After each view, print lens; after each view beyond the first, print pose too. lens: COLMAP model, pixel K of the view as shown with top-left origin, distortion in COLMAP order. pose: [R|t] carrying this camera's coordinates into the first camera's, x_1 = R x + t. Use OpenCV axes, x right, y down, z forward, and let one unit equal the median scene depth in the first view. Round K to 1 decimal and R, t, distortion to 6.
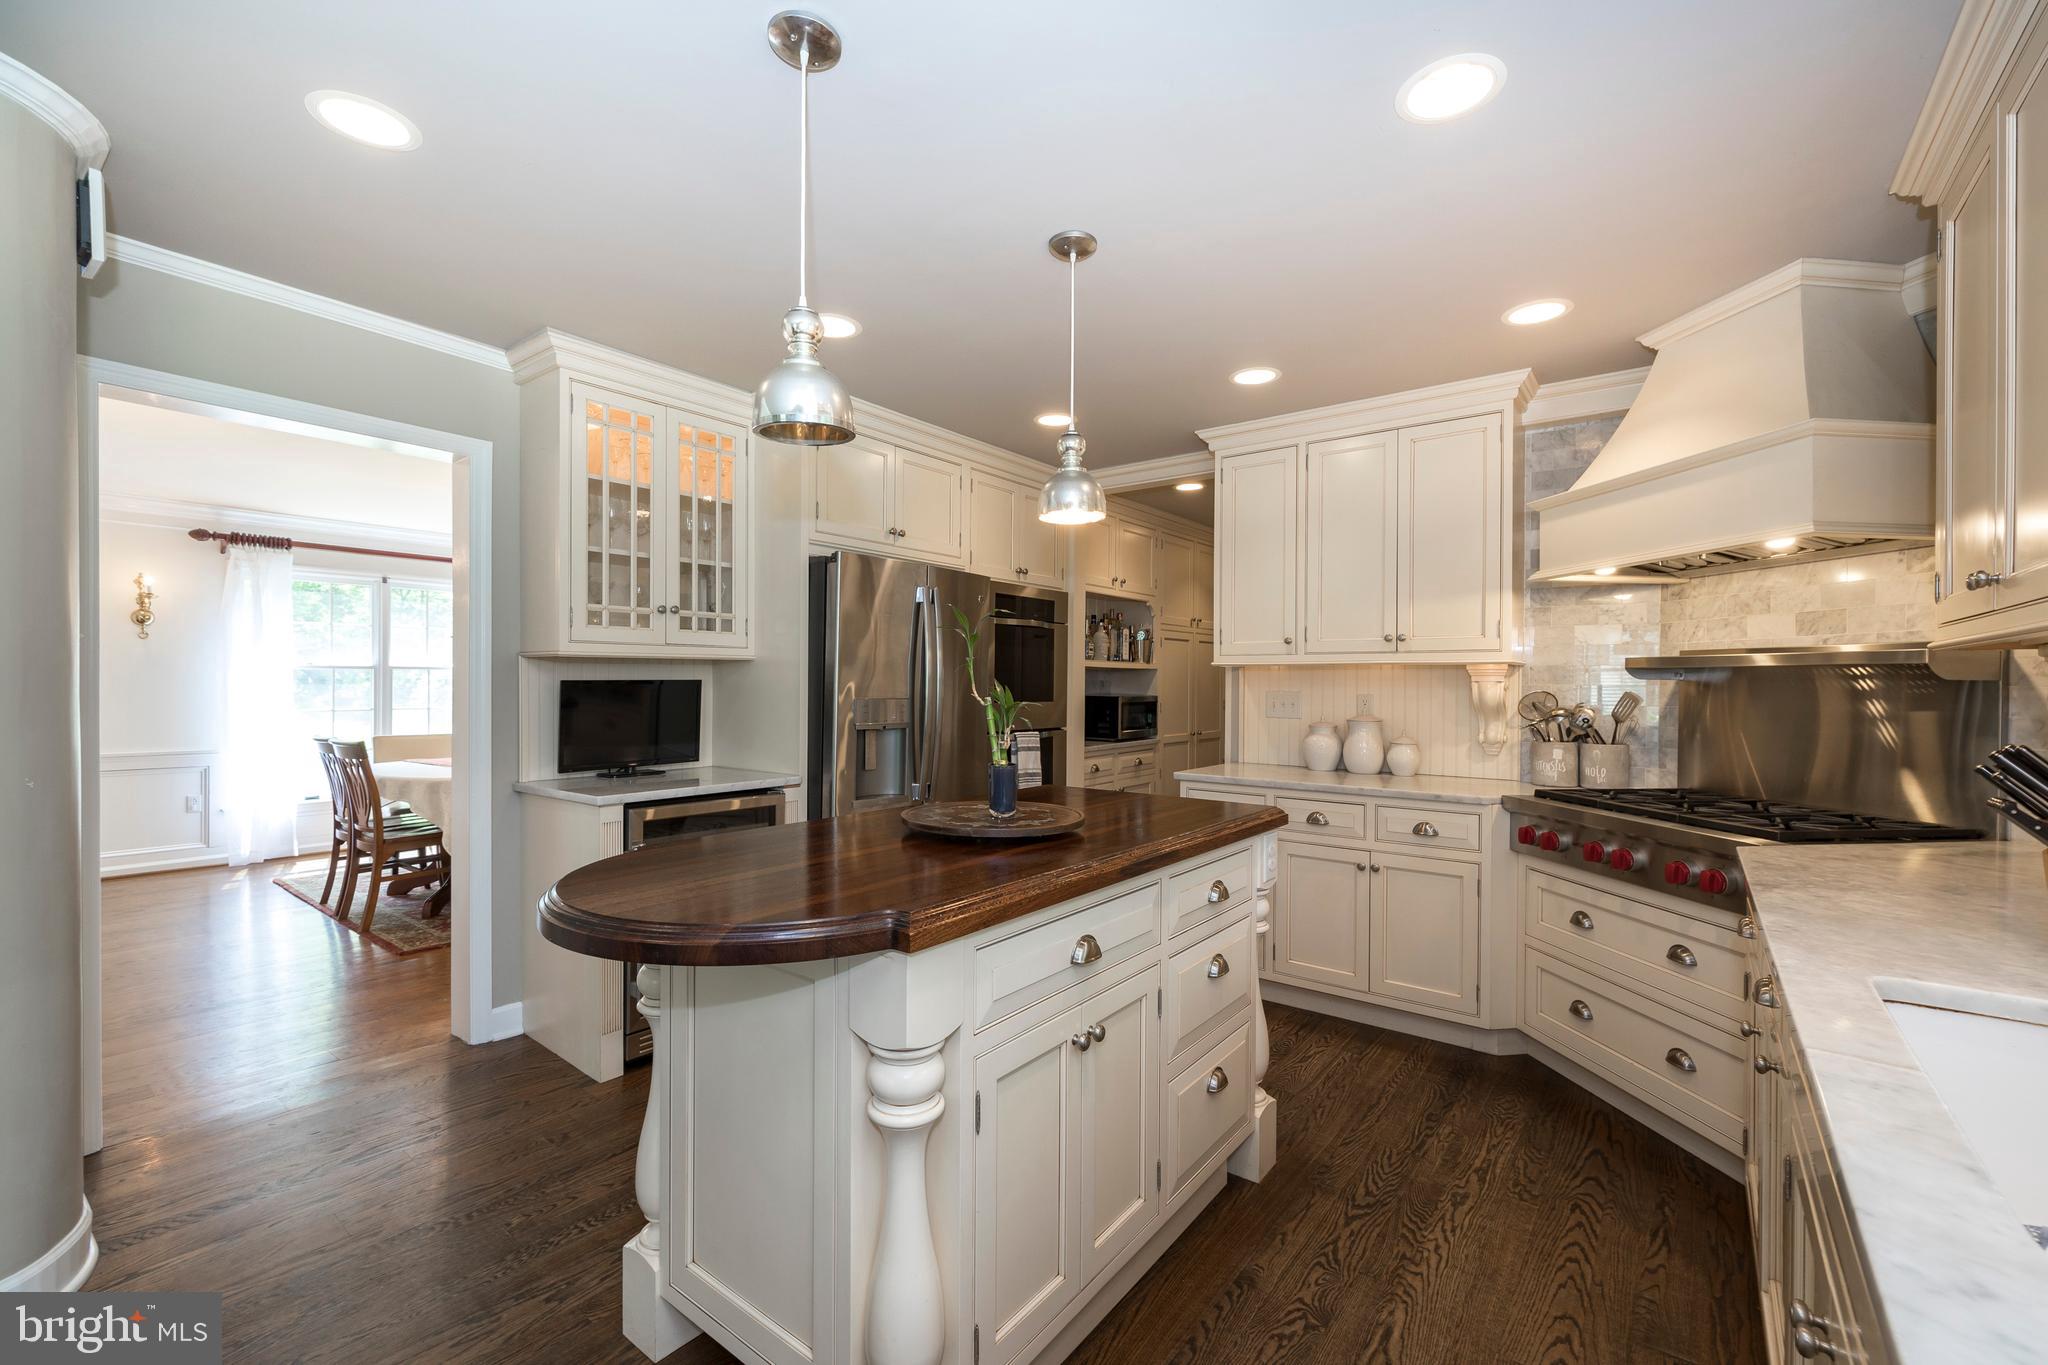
lens RADIAL K [[853.2, 0, 1019.5], [0, 853.2, 680.0], [0, 0, 1]] dist [0.004226, -0.000242]
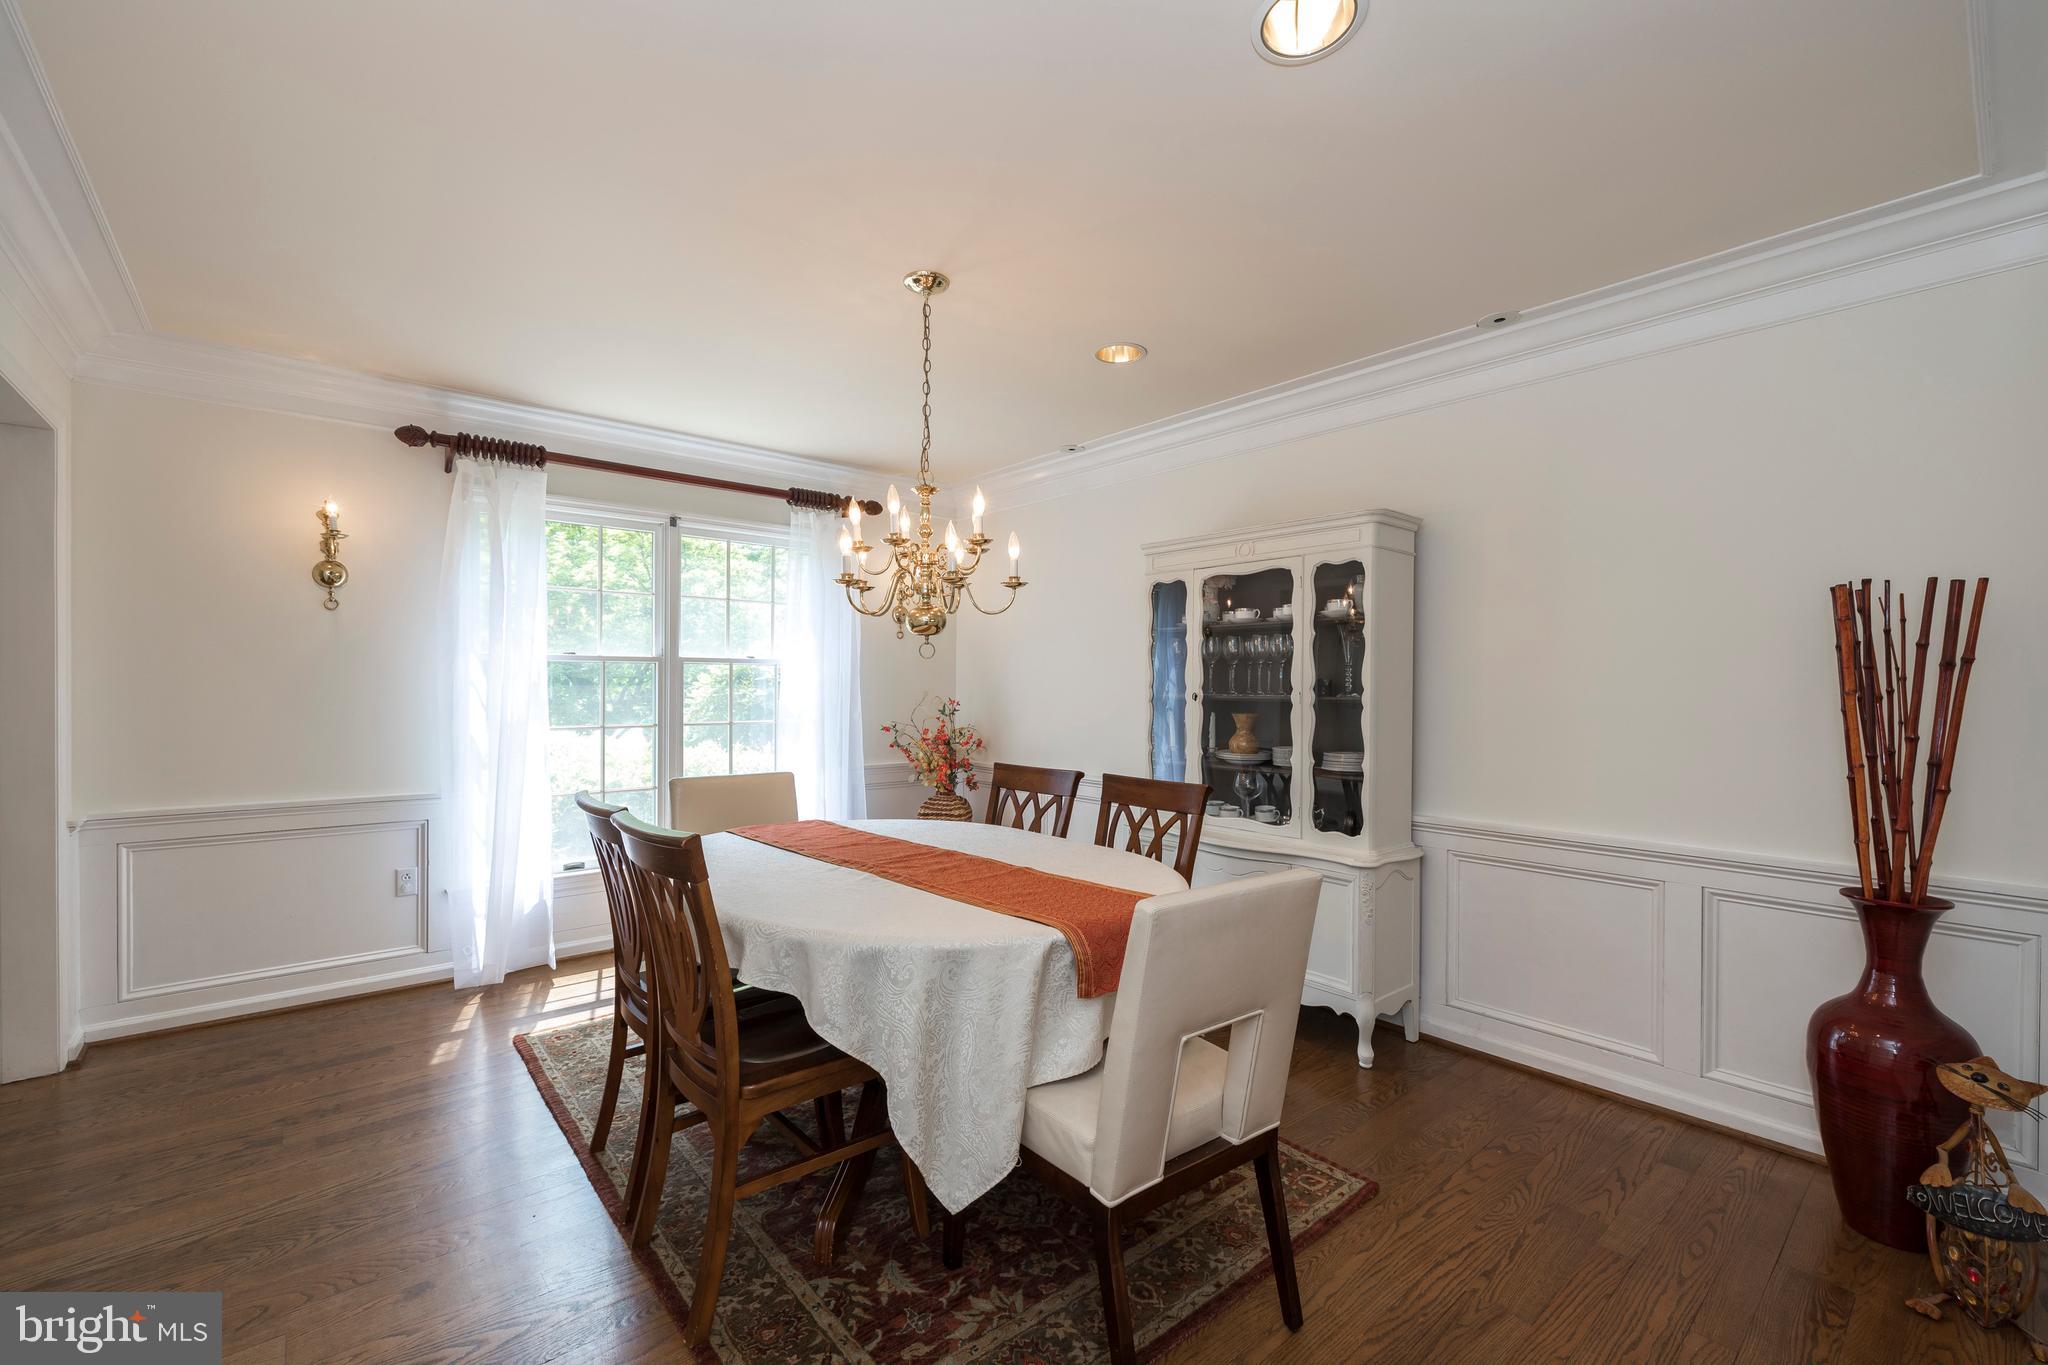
lens RADIAL K [[853.2, 0, 1008.8], [0, 853.2, 684.0], [0, 0, 1]] dist [0.004226, -0.000242]
pose [[0.977076, 0.002906, -0.212871, -0.414837], [-0.002502, 0.999995, 0.002166, 0.001139], [0.212876, -0.001584, 0.977078, 0.495896]]
